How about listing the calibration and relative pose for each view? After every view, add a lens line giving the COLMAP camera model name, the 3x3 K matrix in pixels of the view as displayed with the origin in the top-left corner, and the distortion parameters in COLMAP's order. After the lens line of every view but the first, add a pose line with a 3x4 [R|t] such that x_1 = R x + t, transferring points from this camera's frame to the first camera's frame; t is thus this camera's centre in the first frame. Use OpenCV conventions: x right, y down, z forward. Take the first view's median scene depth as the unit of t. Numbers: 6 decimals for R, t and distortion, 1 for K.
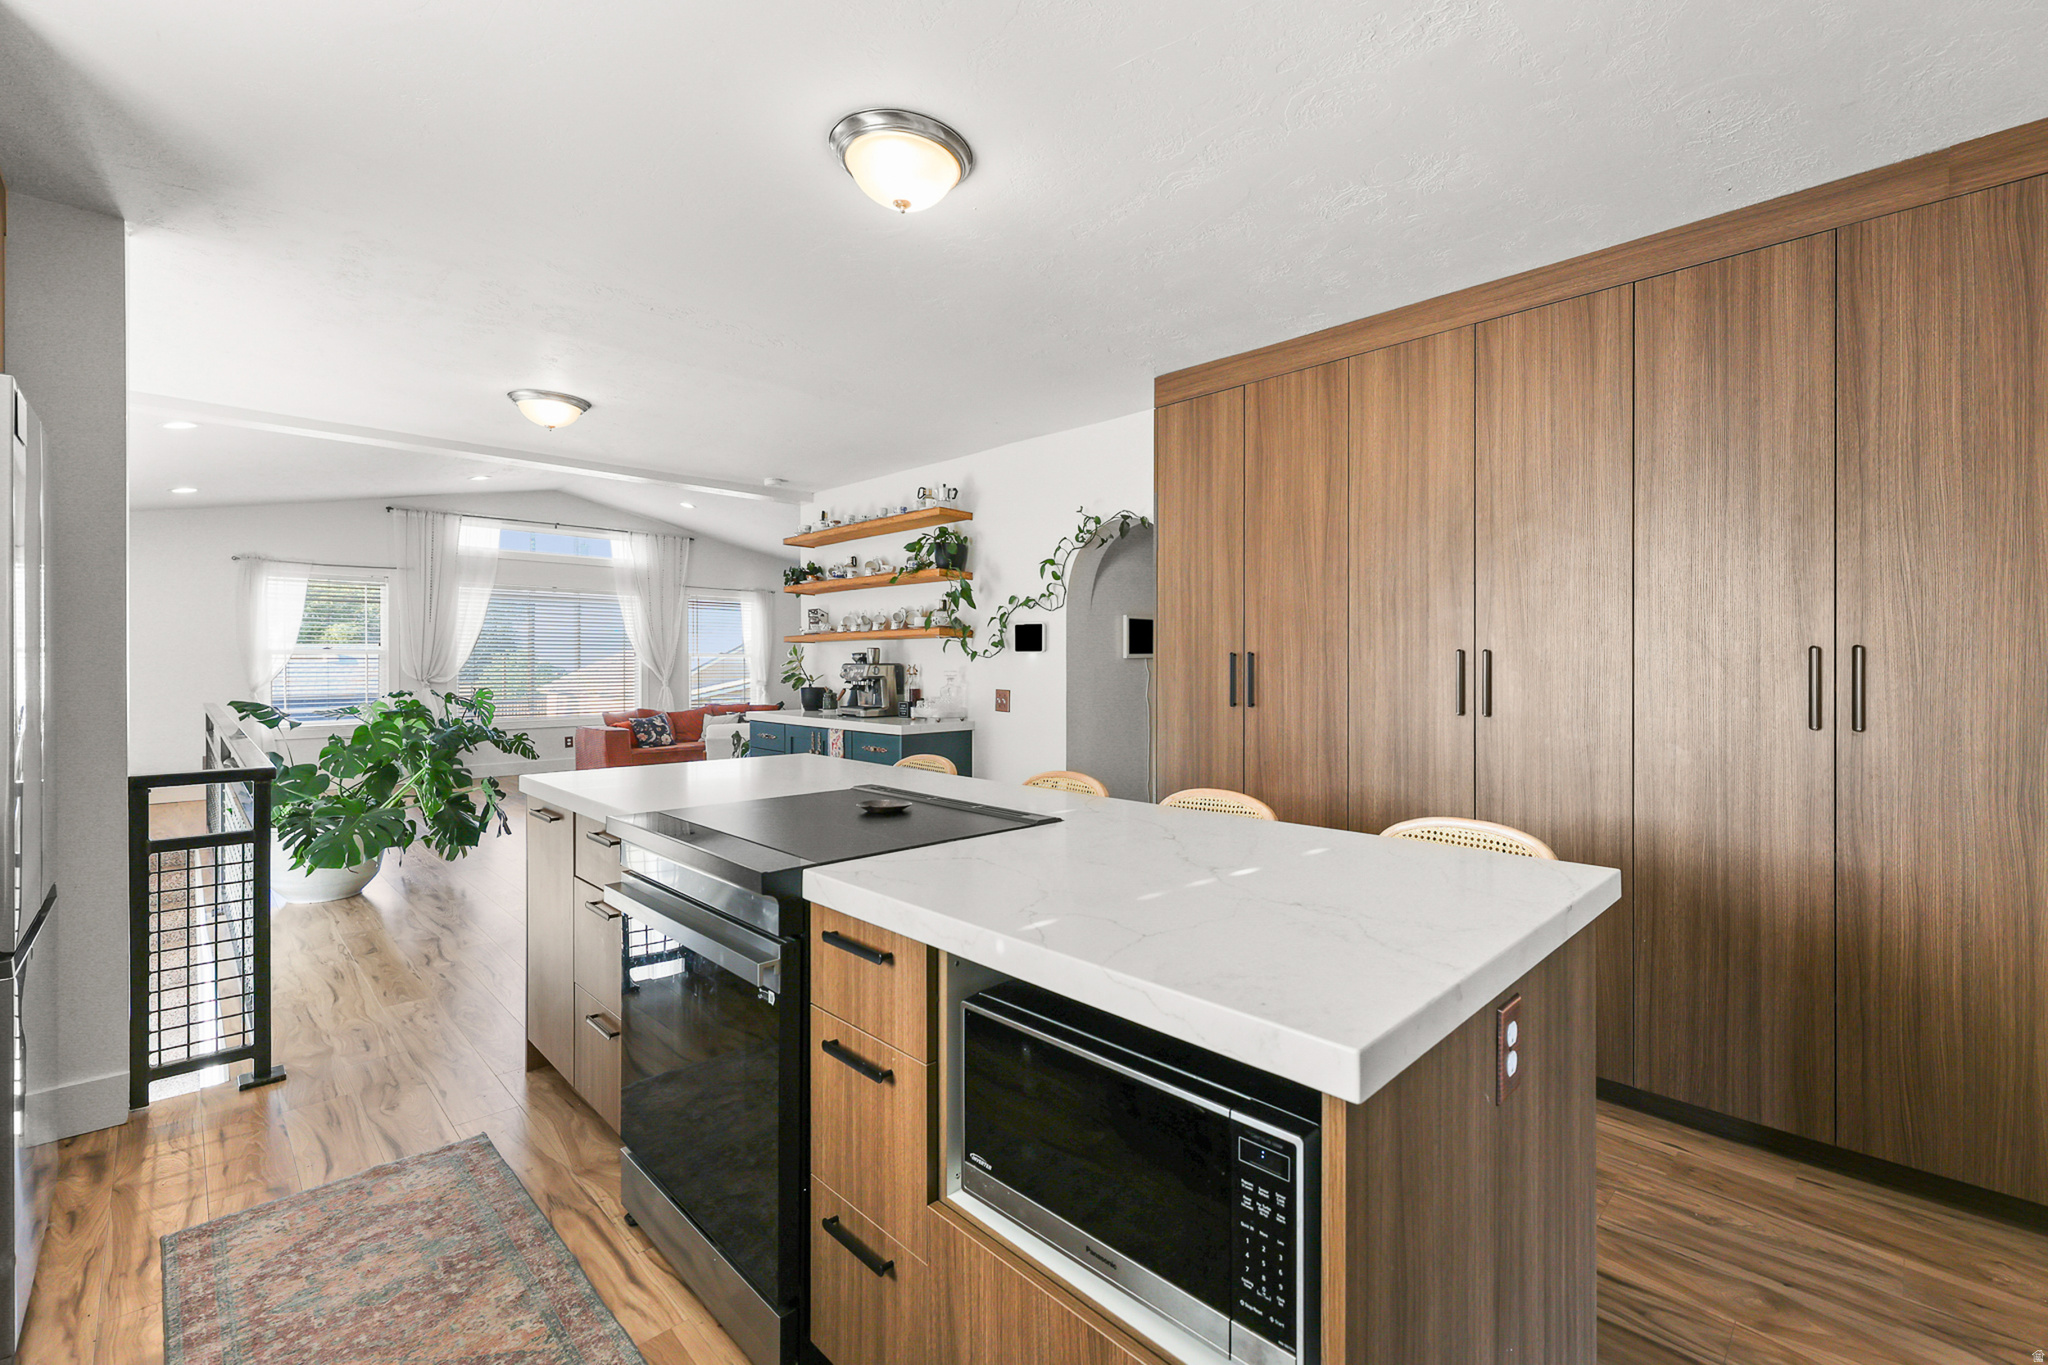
lens RADIAL K [[866.4, 0, 1096.4], [0, 866.4, 677.8], [0, 0, 1]] dist [-0.001125, -0.000314]
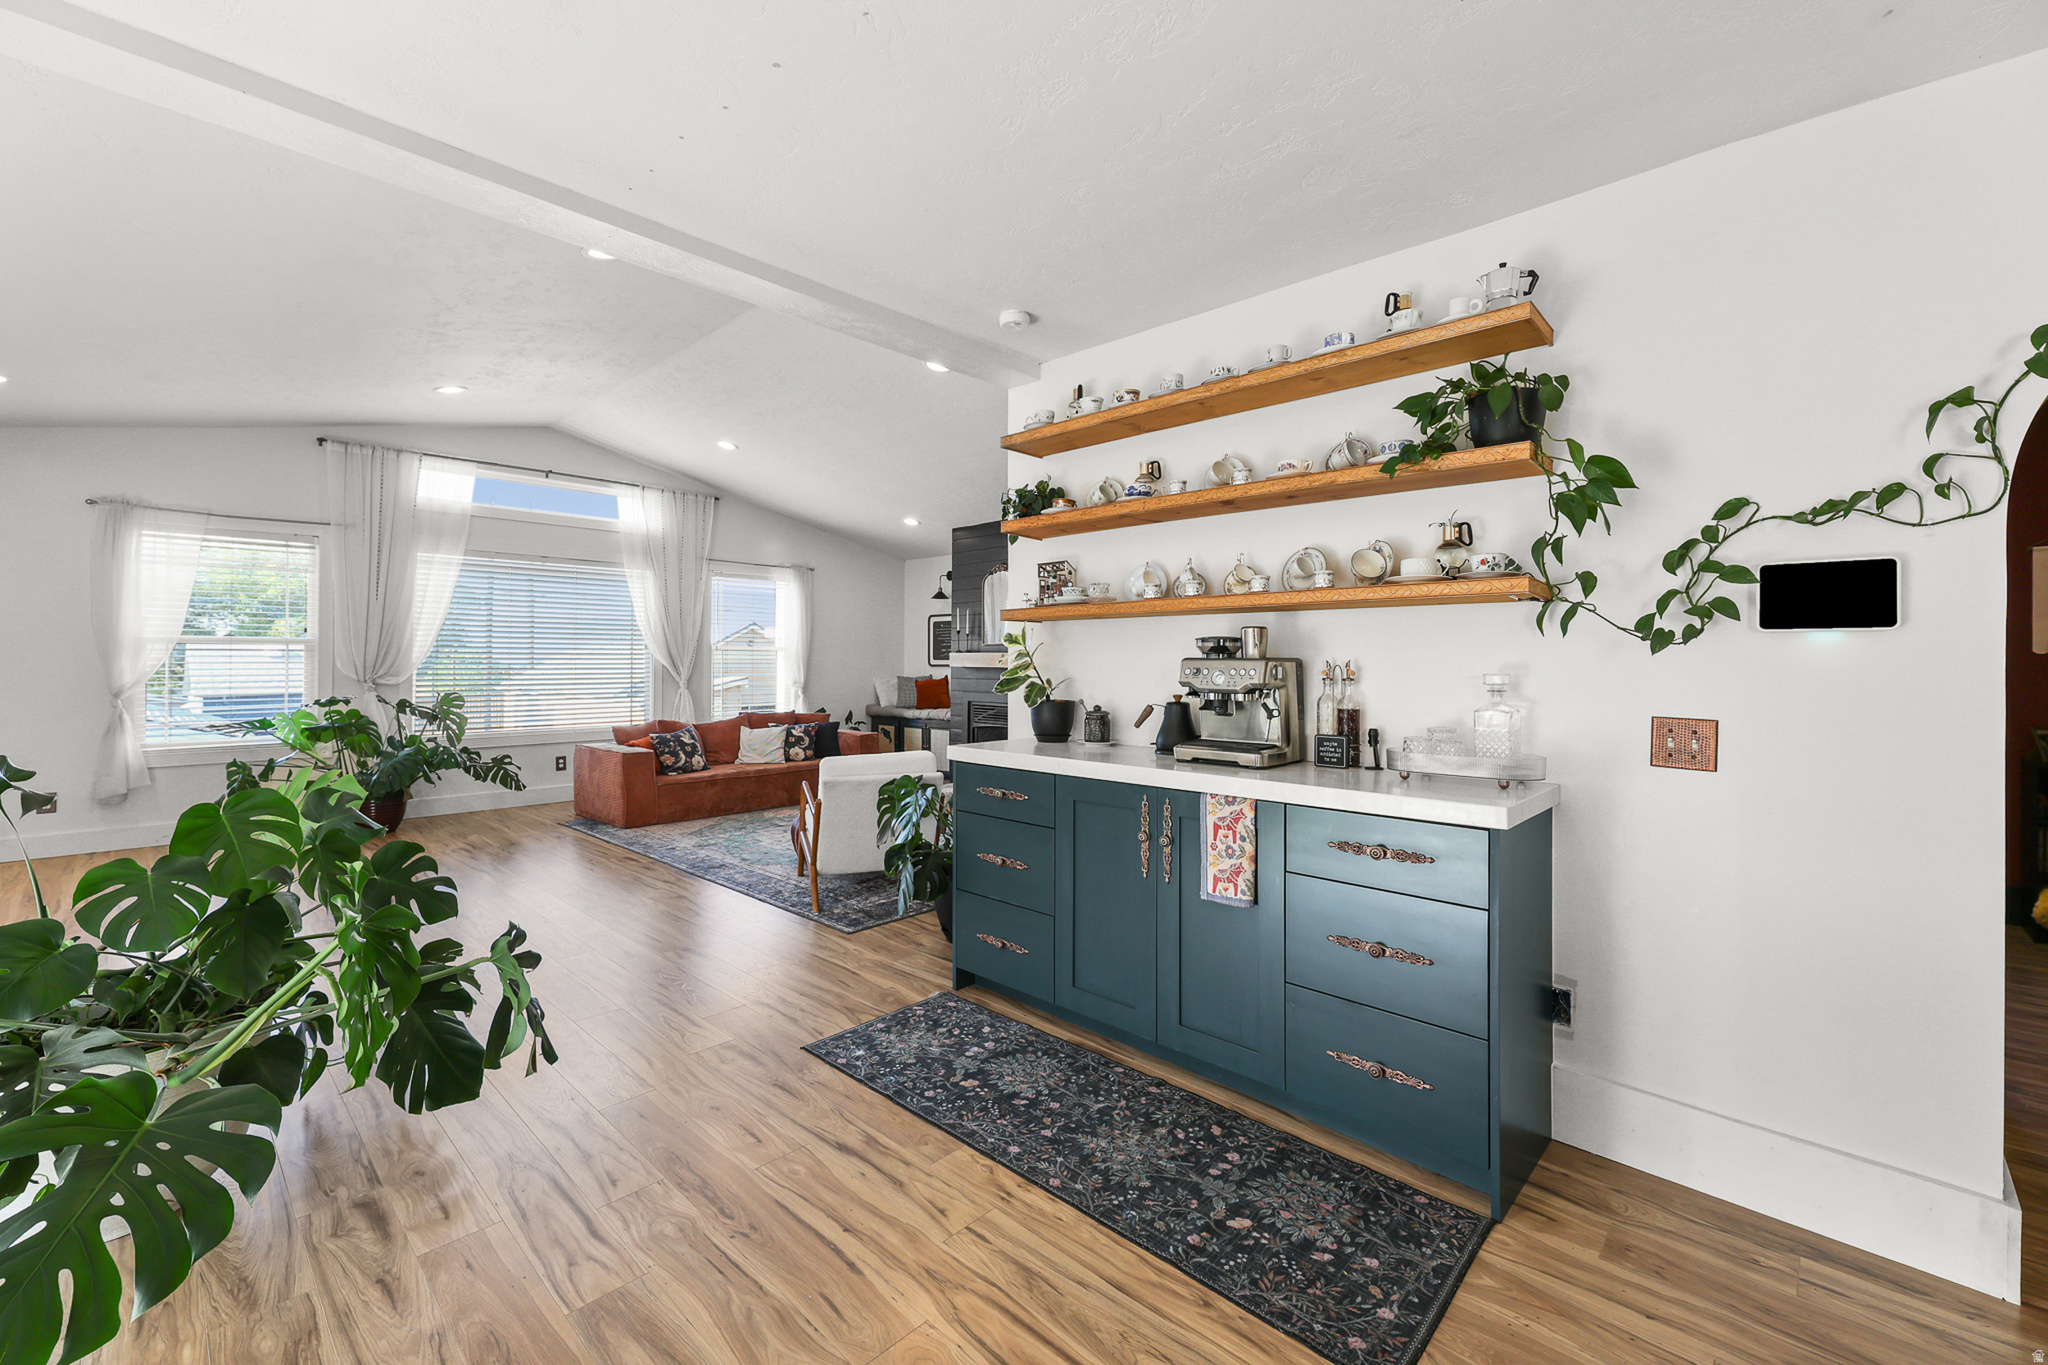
lens RADIAL K [[842.8, 0, 1023.5], [0, 842.8, 667.8], [0, 0, 1]] dist [0.001316, 0.000101]
pose [[0.999986, 0.003811, -0.003551, -0.248244], [-0.003844, 0.999949, -0.009334, -0.003843], [0.003516, 0.009348, 0.999950, 0.325773]]
